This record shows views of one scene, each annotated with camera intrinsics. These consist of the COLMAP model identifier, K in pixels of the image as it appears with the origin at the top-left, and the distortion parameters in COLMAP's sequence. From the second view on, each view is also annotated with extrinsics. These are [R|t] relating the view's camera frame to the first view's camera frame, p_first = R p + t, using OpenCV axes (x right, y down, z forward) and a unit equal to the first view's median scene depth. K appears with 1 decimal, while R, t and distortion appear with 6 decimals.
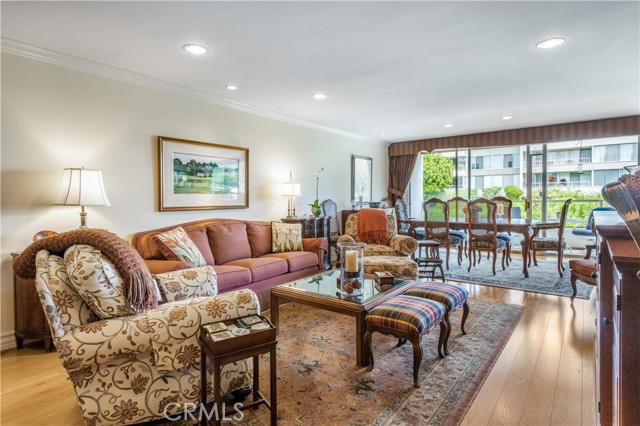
lens RADIAL K [[356.9, 0, 321.5], [0, 356.9, 204.9], [0, 0, 1]] dist [0.007176, 0.000739]
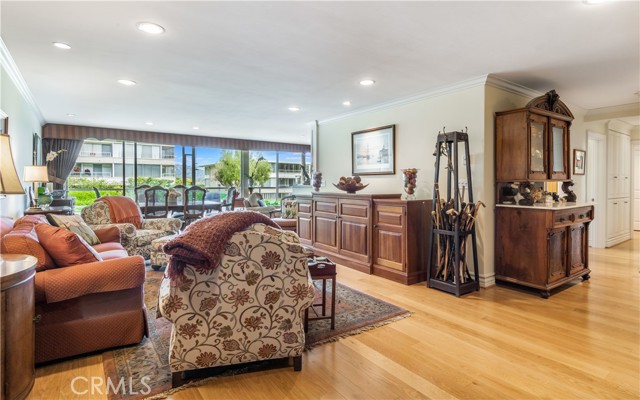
lens RADIAL K [[328.9, 0, 320.0], [0, 328.9, 200.0], [0, 0, 1]] dist [0.000353, -0.000140]
pose [[0.298675, -0.032337, 0.953807, -0.712689], [0.013299, 0.999470, 0.029721, 0.002990], [-0.954262, 0.003808, 0.298947, 0.224097]]
